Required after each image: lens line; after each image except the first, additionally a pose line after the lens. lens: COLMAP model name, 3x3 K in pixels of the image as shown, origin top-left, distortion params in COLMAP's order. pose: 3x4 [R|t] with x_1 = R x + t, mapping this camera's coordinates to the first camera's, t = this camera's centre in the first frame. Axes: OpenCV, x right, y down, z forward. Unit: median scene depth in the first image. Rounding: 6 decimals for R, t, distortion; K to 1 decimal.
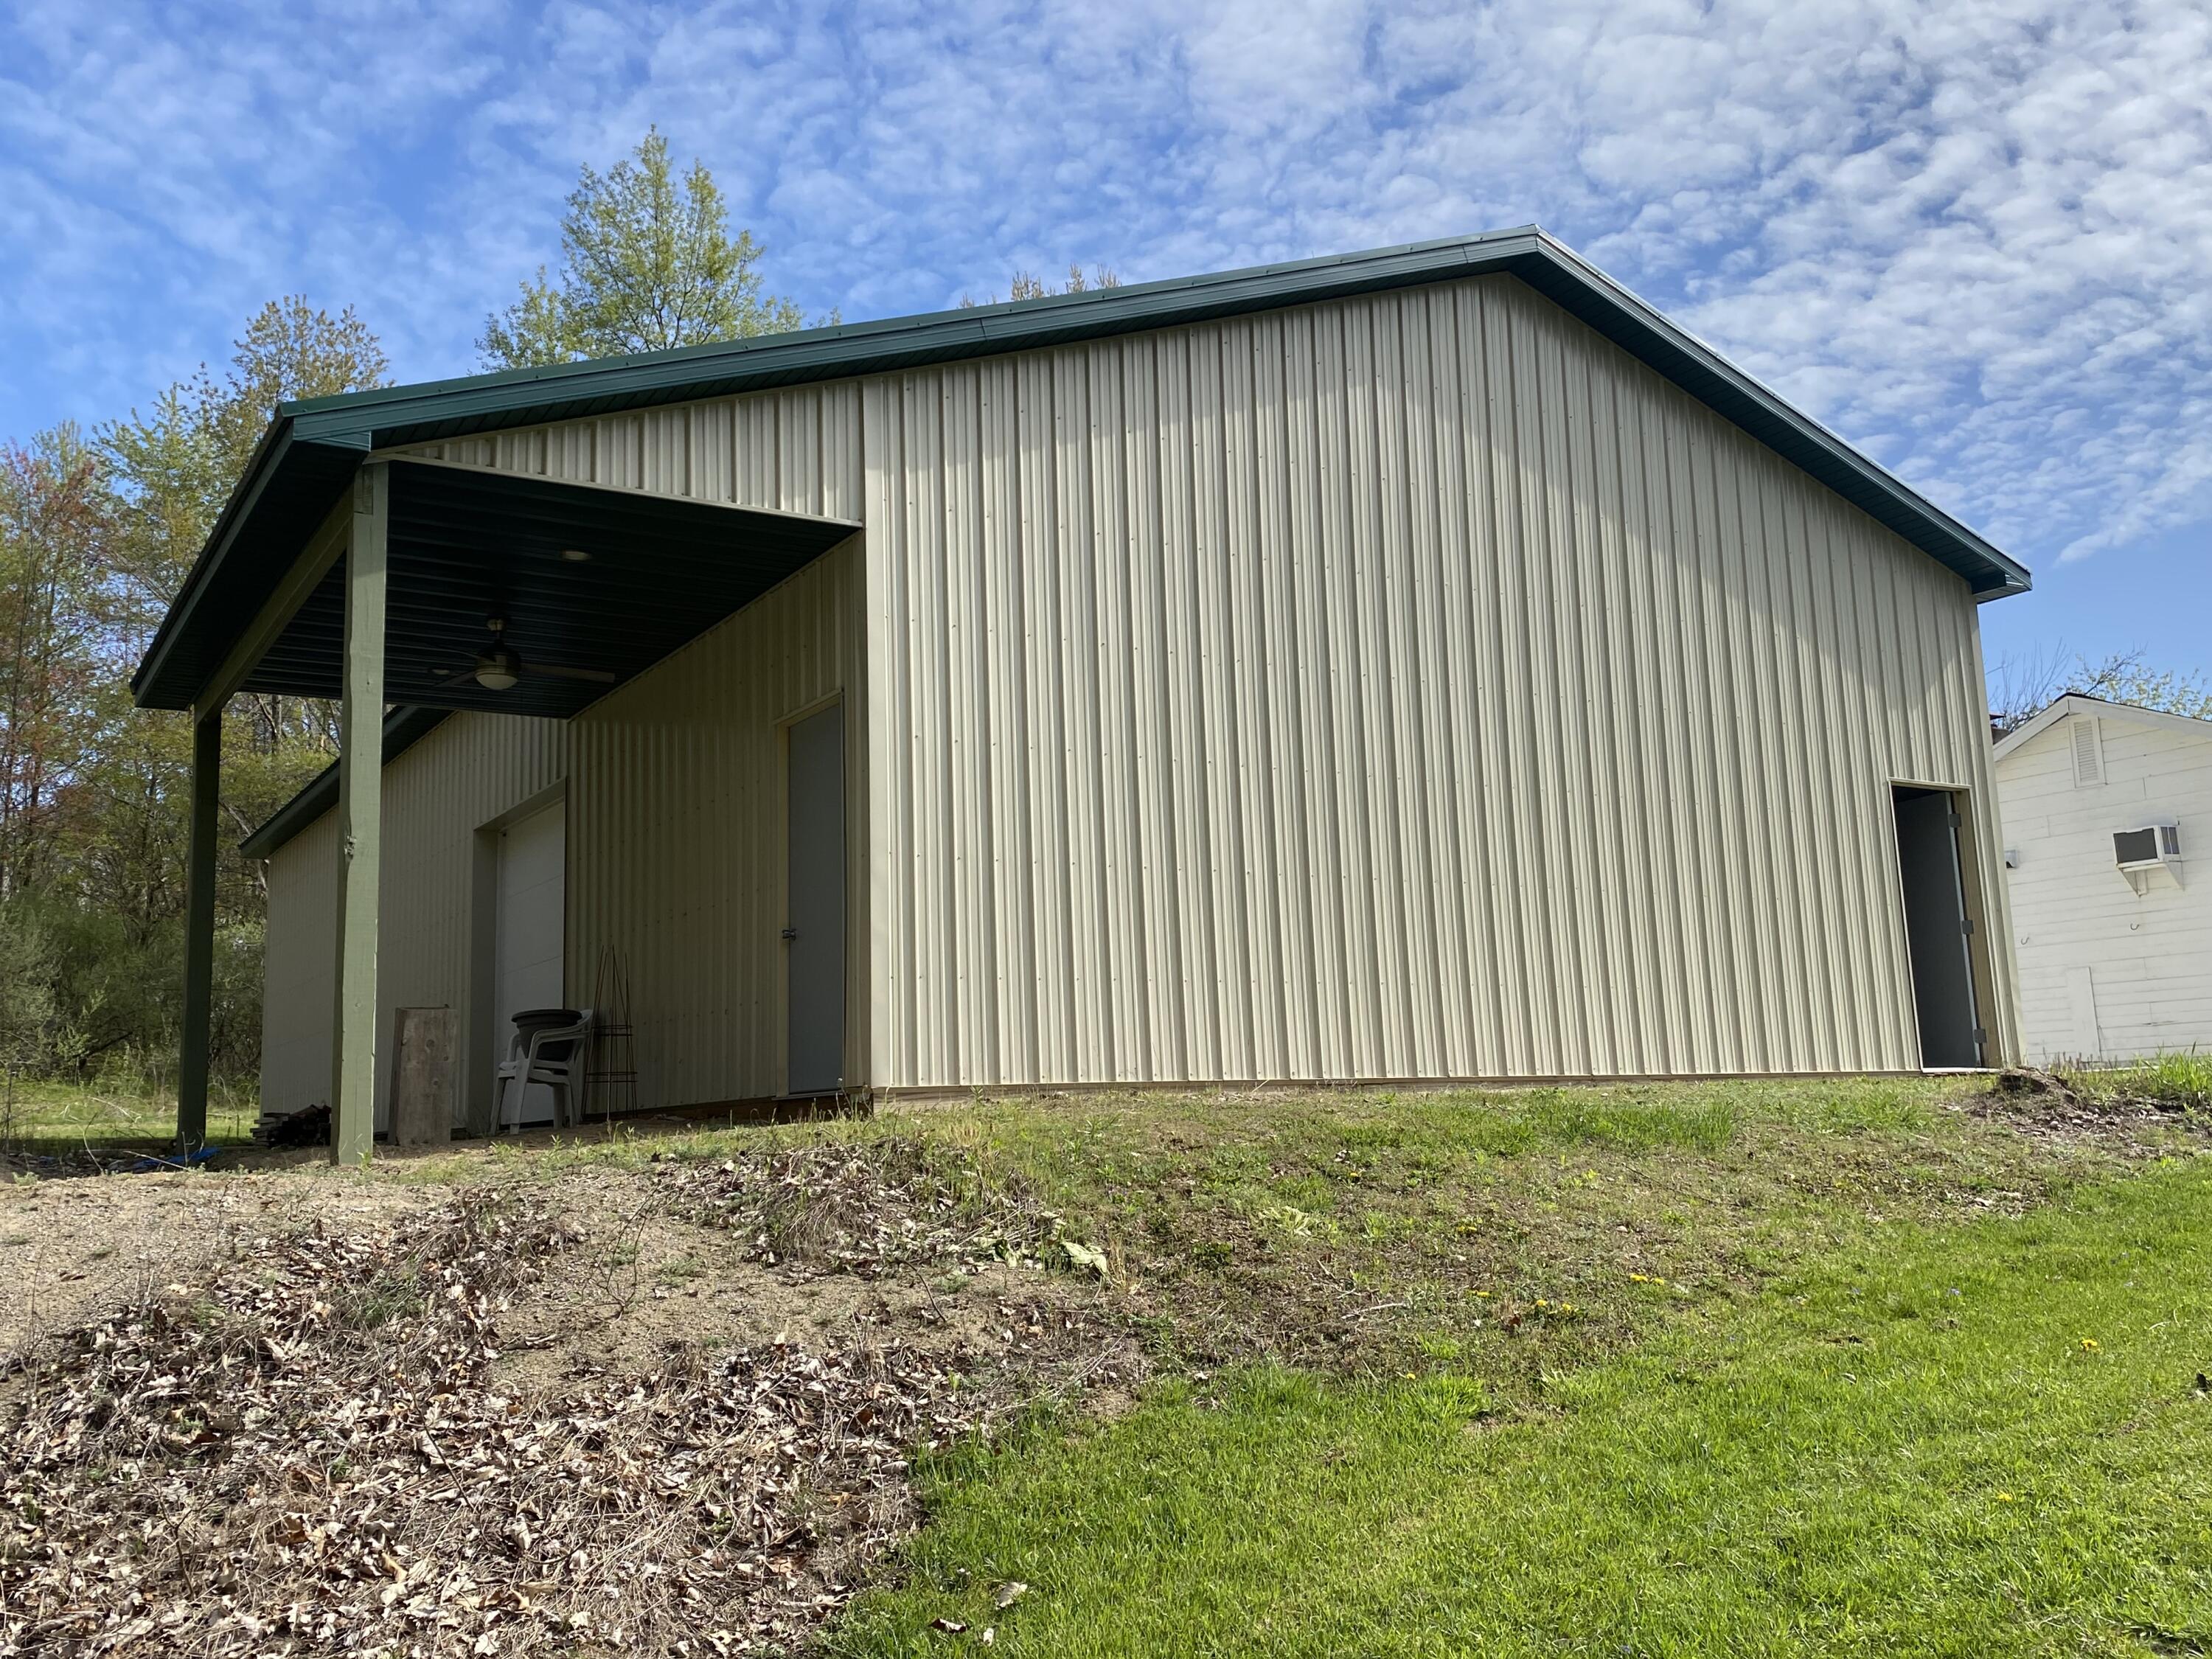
lens RADIAL K [[1943.0, 0, 1106.0], [0, 1943.0, 829.5], [0, 0, 1]] dist [-0.011080, 0.000999]
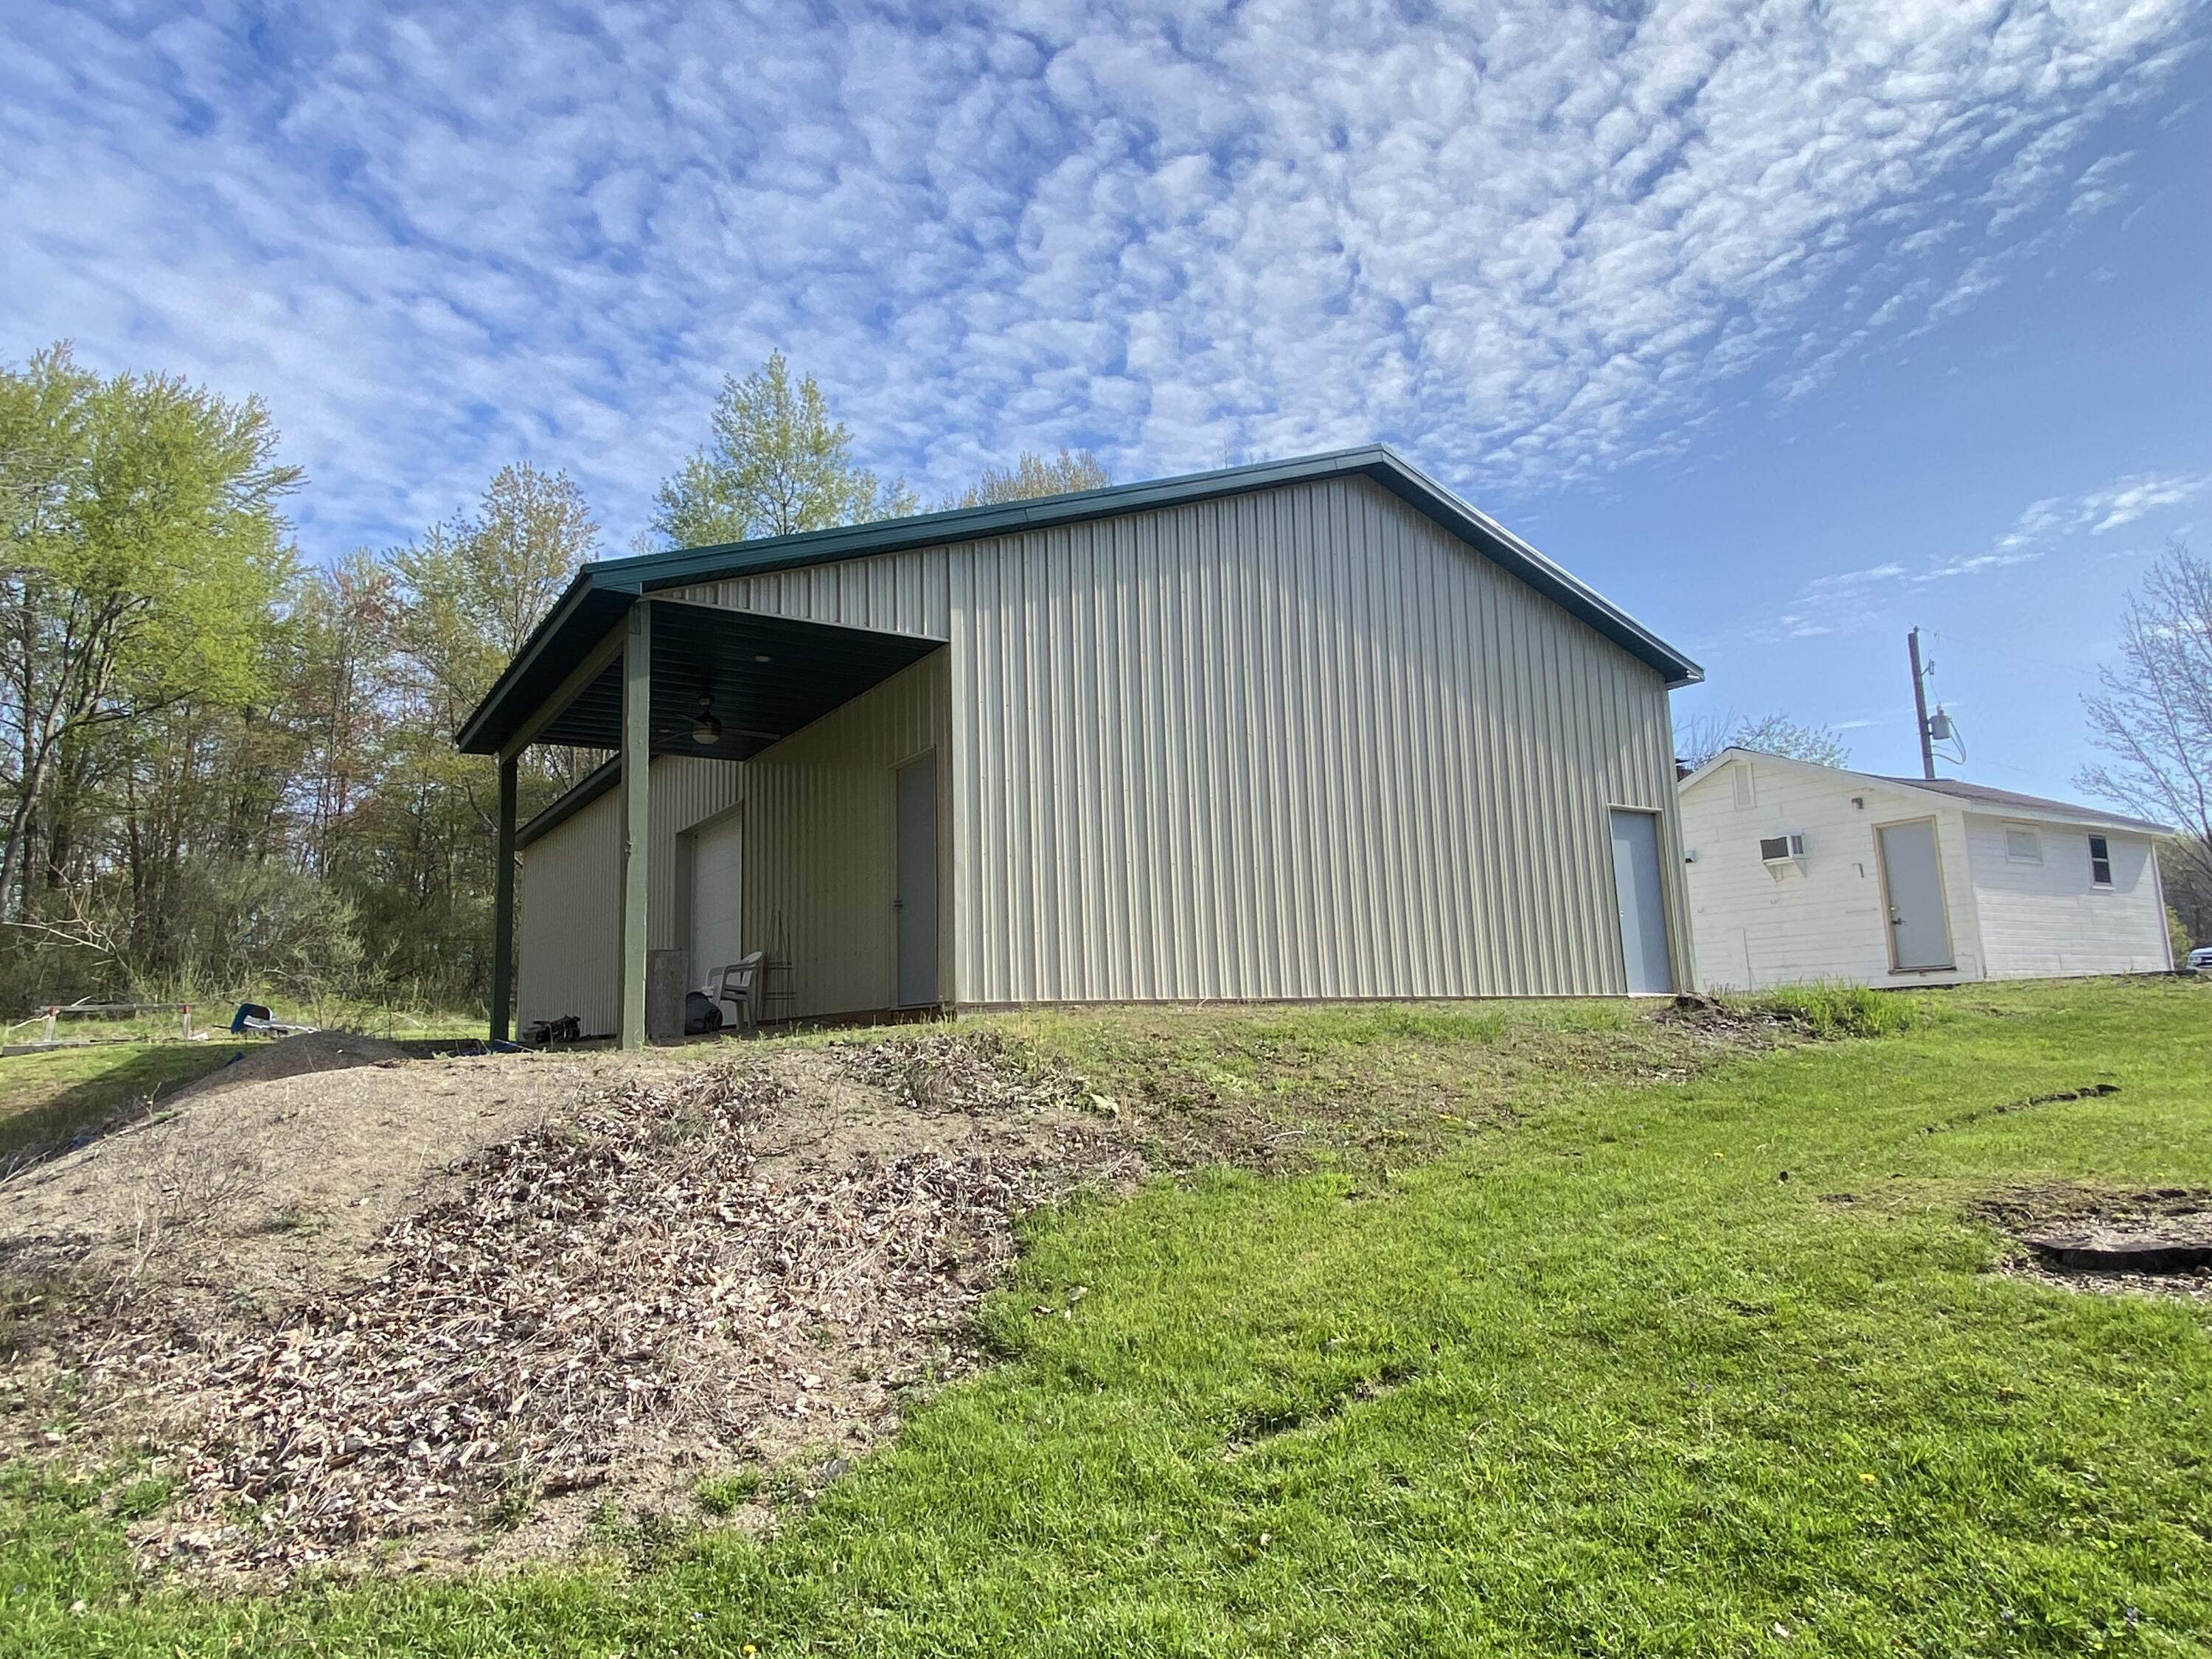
lens RADIAL K [[1338.5, 0, 1098.9], [0, 1338.5, 853.9], [0, 0, 1]] dist [0.033596, -0.043727]
pose [[0.999845, 0.004013, 0.017157, -0.033258], [-0.004297, 0.999854, 0.016529, -0.006859], [-0.017088, -0.016600, 0.999716, -0.108759]]
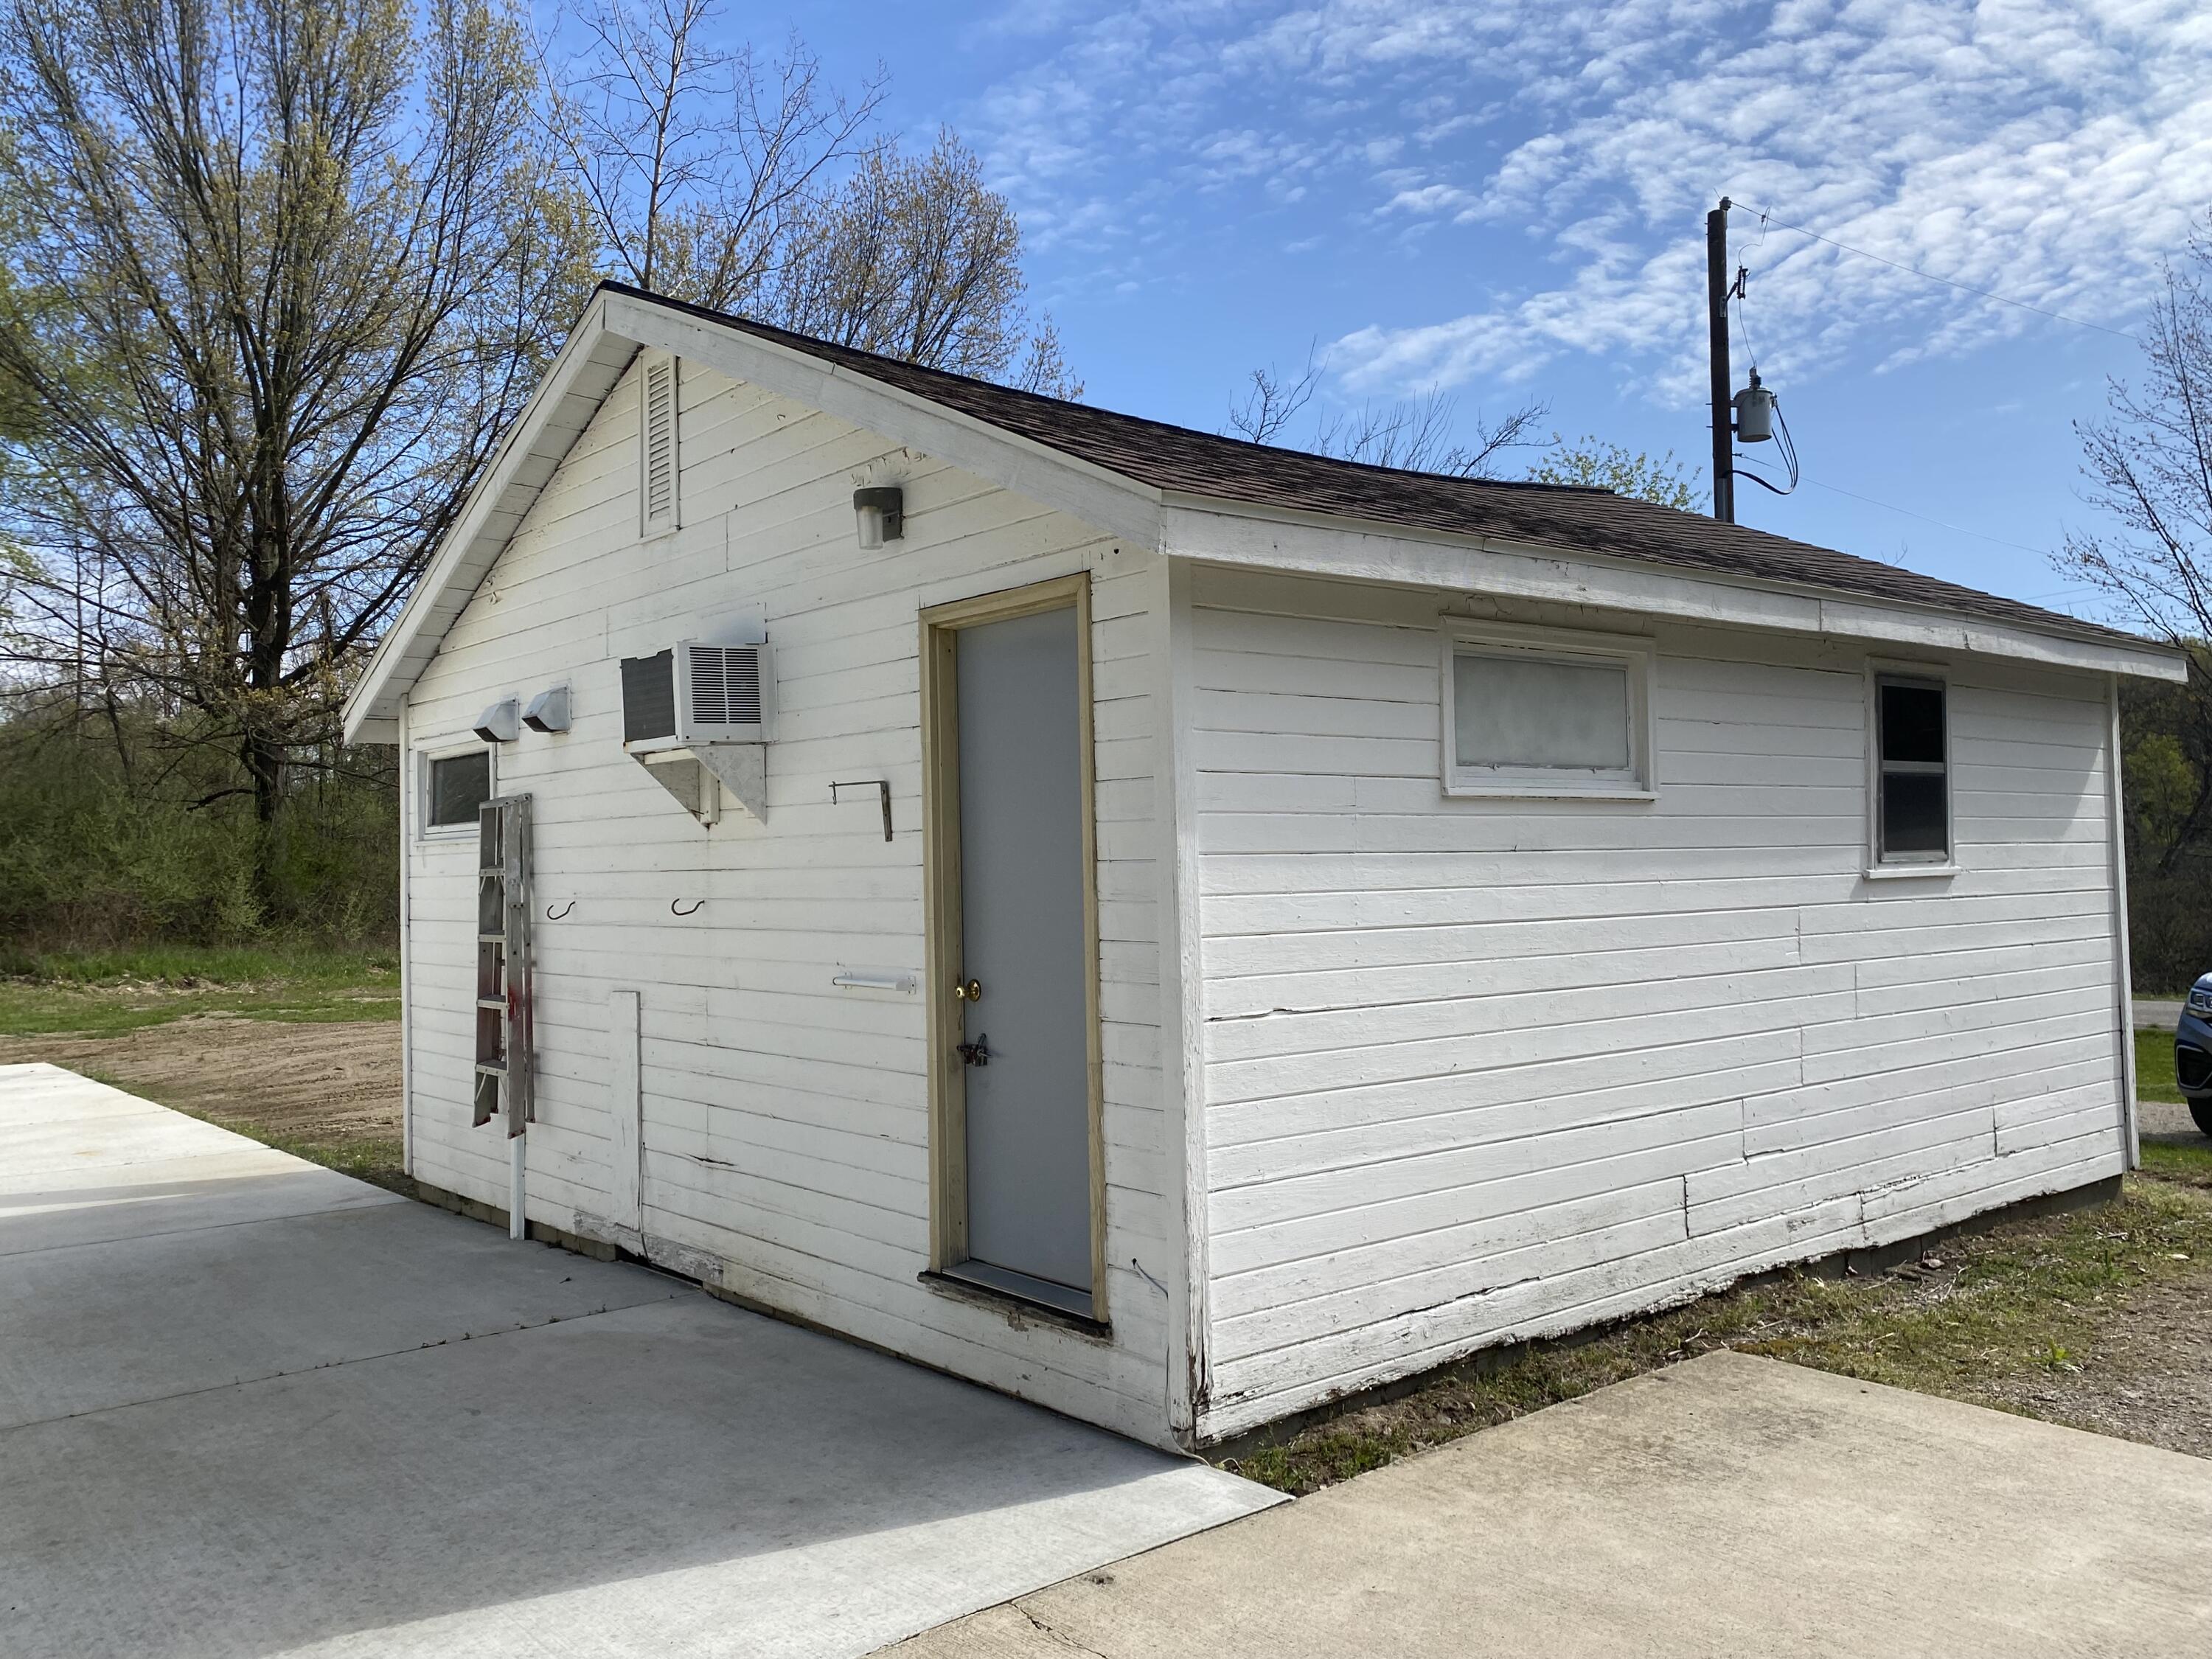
lens RADIAL K [[1752.1, 0, 1106.0], [0, 1752.1, 829.5], [0, 0, 1]] dist [0.003937, 0.000929]
pose [[0.989659, 0.017033, 0.142427, 1.544596], [-0.035265, 0.991342, 0.126480, -0.031472], [-0.139040, -0.130195, 0.981691, 1.784668]]
